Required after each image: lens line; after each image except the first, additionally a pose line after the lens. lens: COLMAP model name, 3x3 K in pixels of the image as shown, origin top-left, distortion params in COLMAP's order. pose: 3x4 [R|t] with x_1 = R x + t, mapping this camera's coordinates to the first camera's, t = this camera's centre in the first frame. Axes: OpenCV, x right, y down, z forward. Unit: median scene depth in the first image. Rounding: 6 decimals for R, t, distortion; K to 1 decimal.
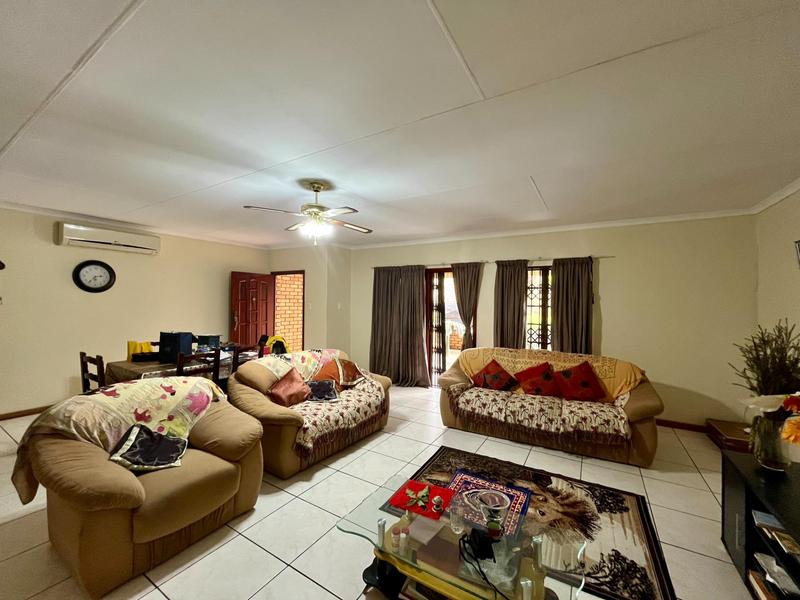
lens RADIAL K [[322.7, 0, 399.8], [0, 322.7, 302.1], [0, 0, 1]] dist [-0.003223, 0.000693]
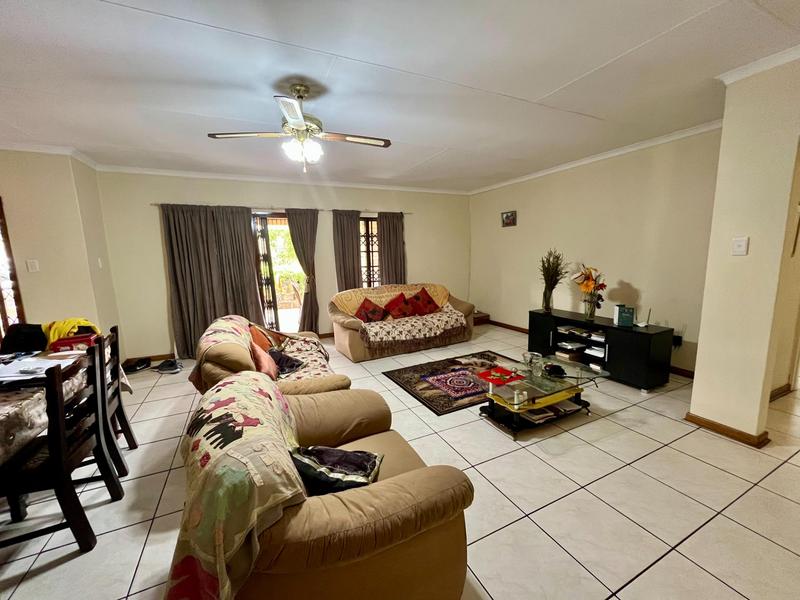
lens RADIAL K [[322.7, 0, 399.9], [0, 322.7, 301.3], [0, 0, 1]] dist [-0.003223, 0.000693]
pose [[0.543703, -0.153598, 0.825102, -0.697245], [0.035779, 0.986459, 0.160059, 0.010472], [-0.838514, -0.057503, 0.541837, 0.313818]]
